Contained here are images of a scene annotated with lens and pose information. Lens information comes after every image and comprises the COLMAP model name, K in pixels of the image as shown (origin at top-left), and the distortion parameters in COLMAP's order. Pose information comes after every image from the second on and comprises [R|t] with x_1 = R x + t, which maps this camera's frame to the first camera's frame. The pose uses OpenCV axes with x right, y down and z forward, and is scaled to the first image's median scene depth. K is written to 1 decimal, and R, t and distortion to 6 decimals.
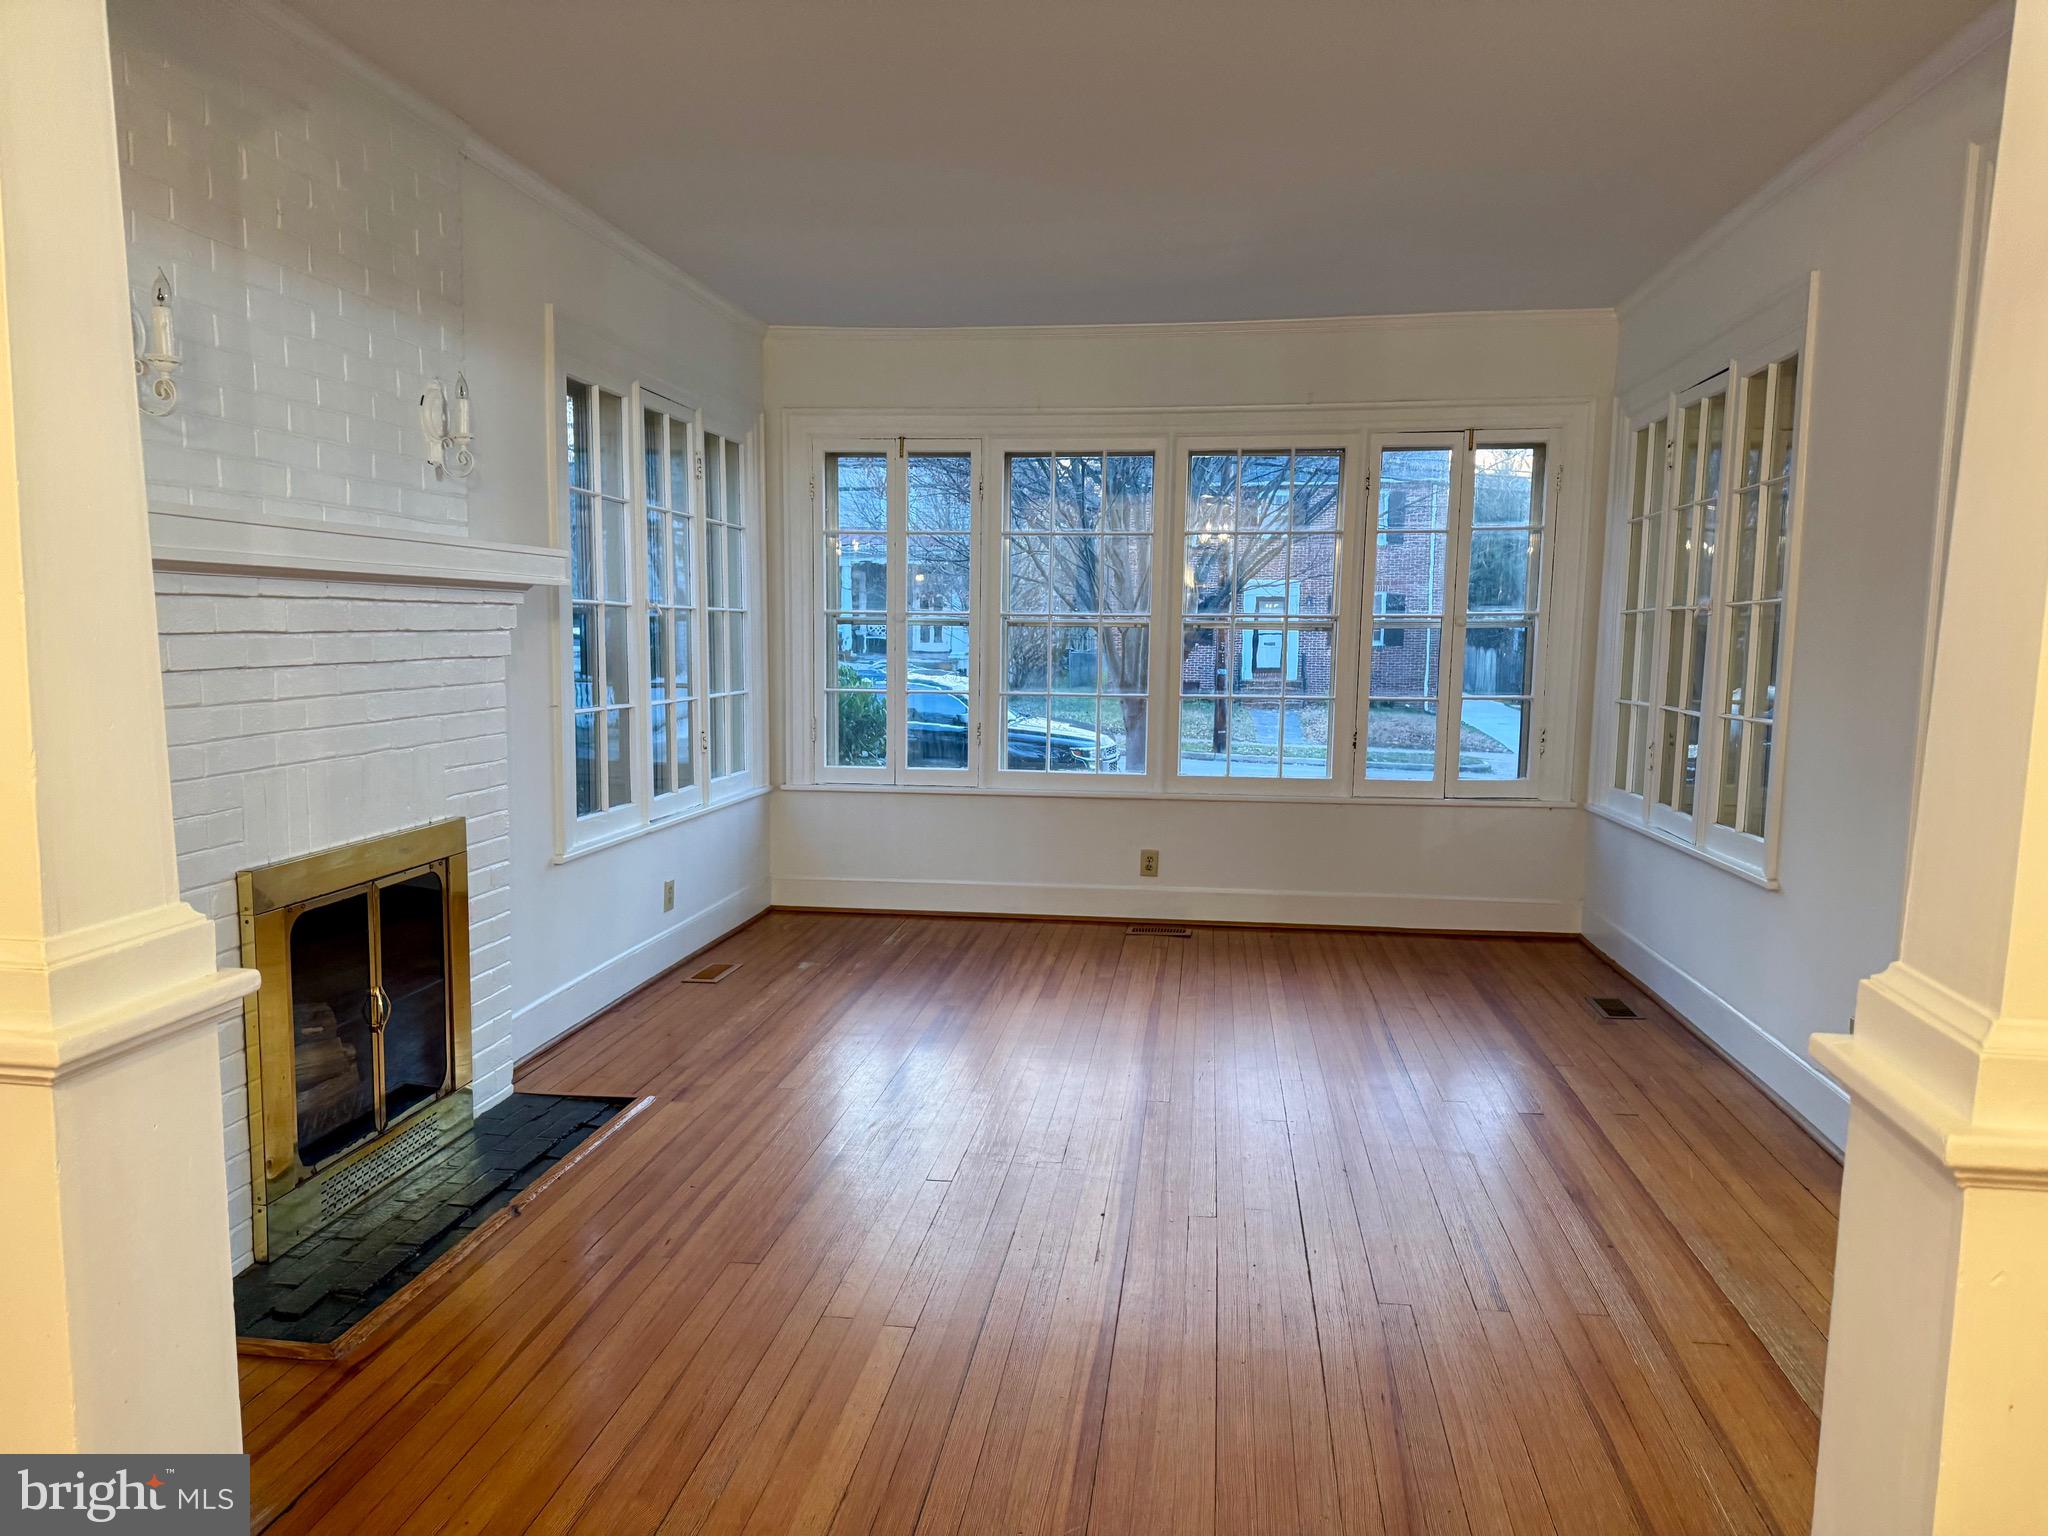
lens RADIAL K [[1450.4, 0, 1005.3], [0, 1450.4, 786.9], [0, 0, 1]] dist [0.083288, -0.089560]
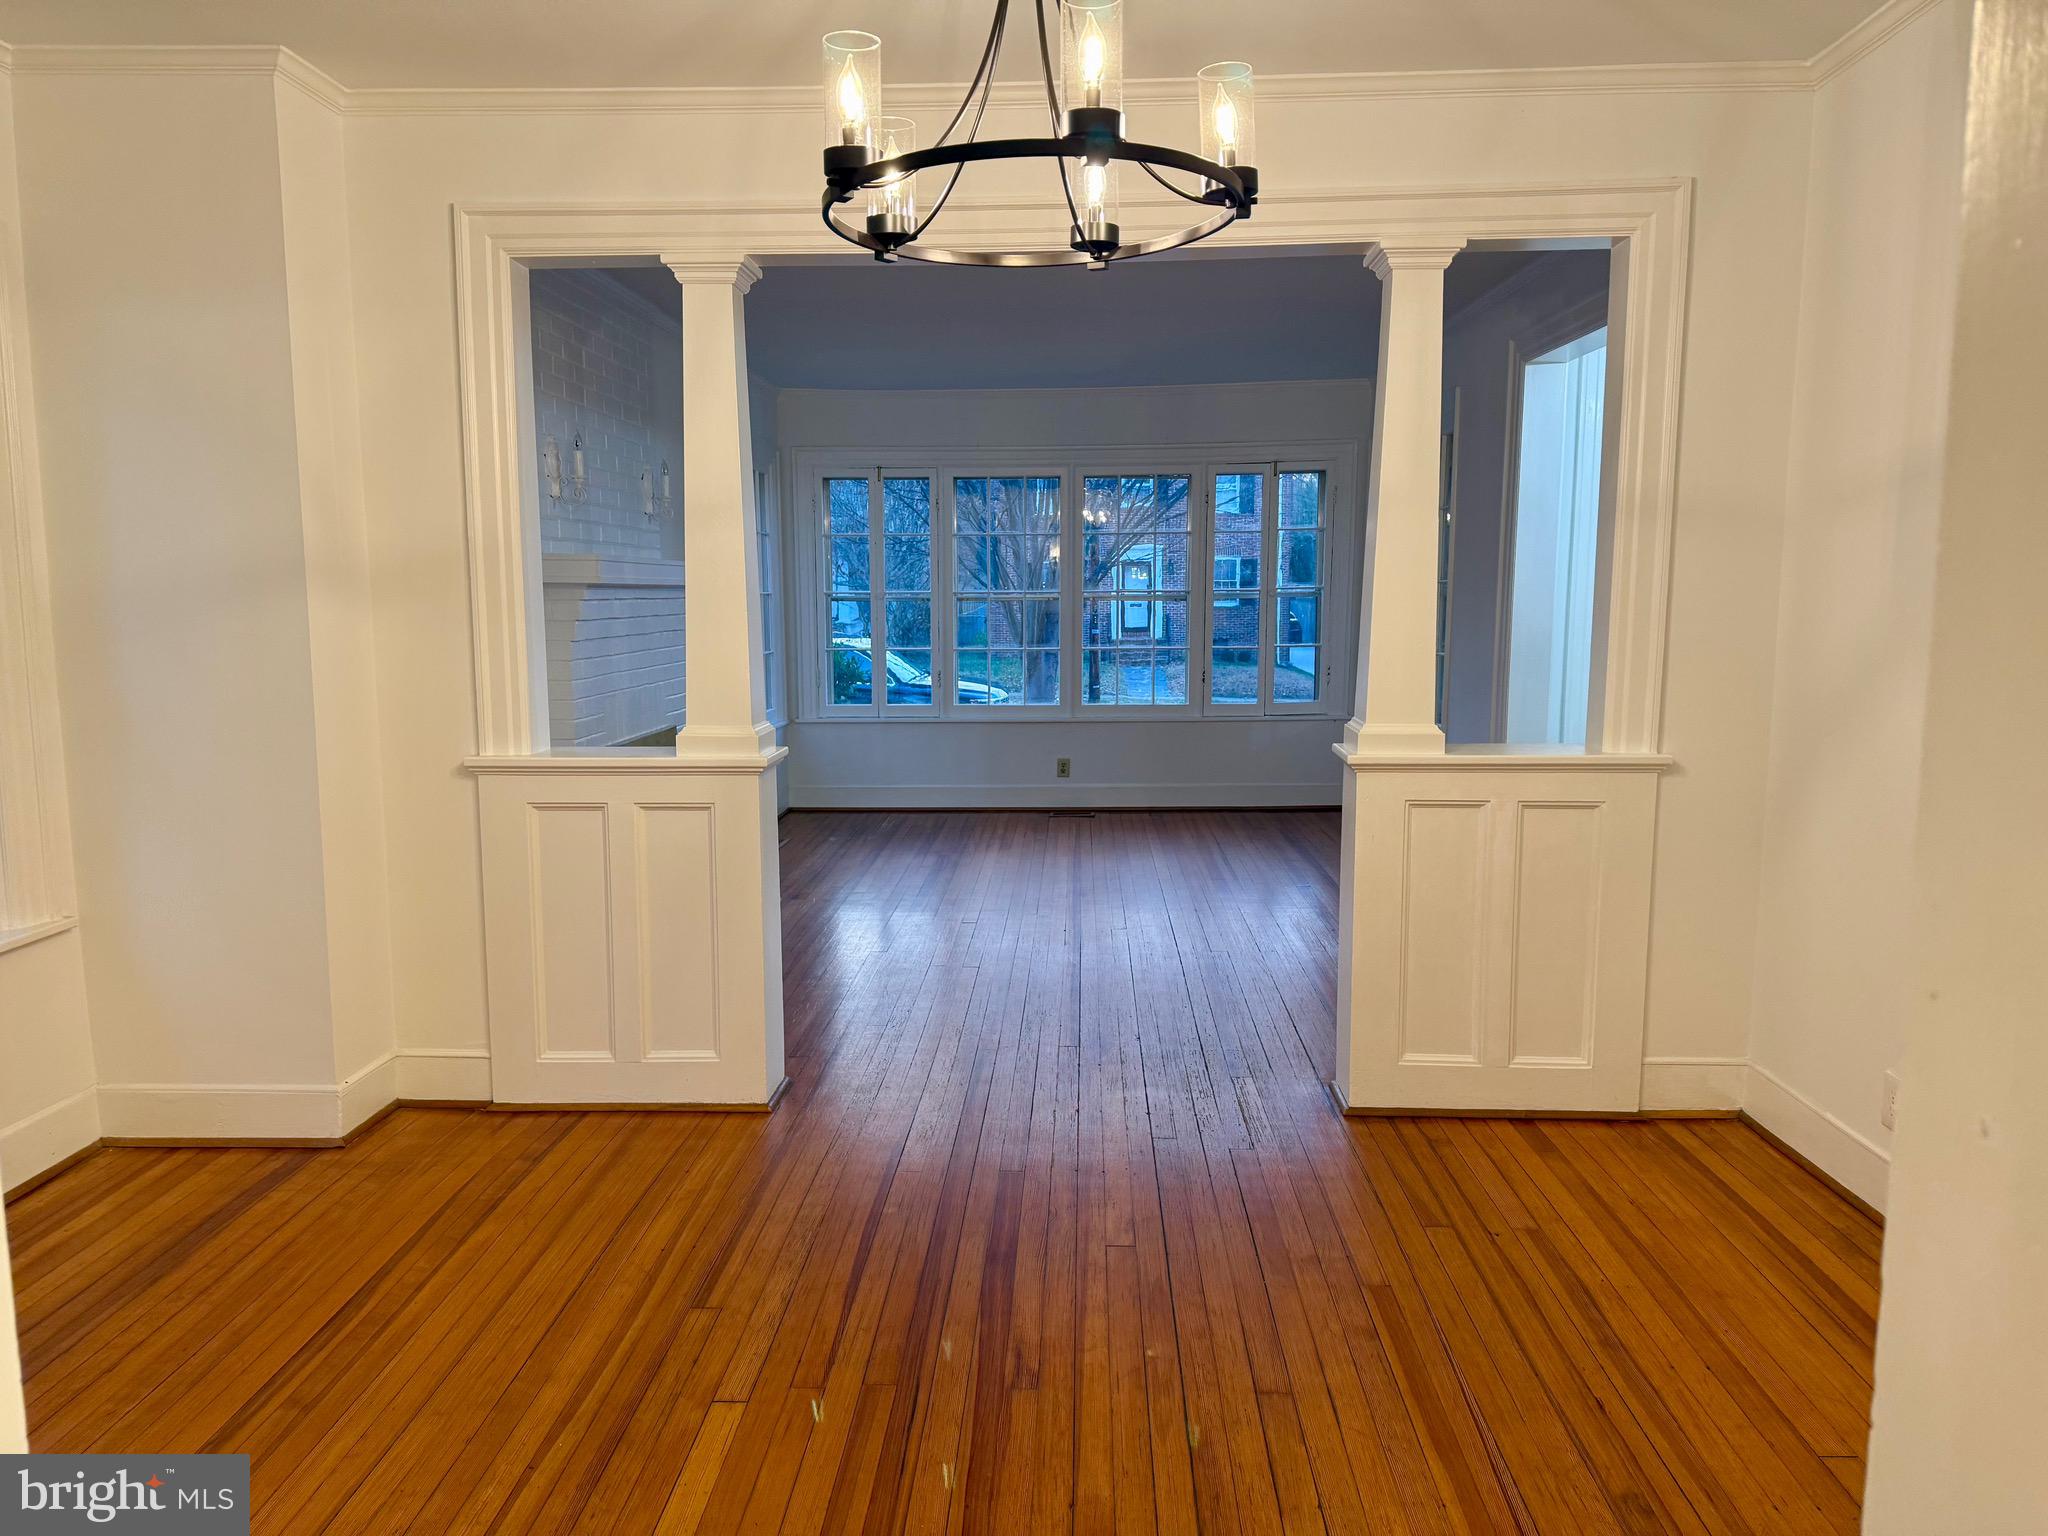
lens RADIAL K [[1450.4, 0, 1022.6], [0, 1450.4, 757.0], [0, 0, 1]] dist [0.083288, -0.089560]
pose [[0.994621, -0.026906, 0.100029, -0.083106], [0.026421, 0.999632, 0.006172, 0.033308], [-0.100158, -0.003496, 0.994965, -0.409368]]
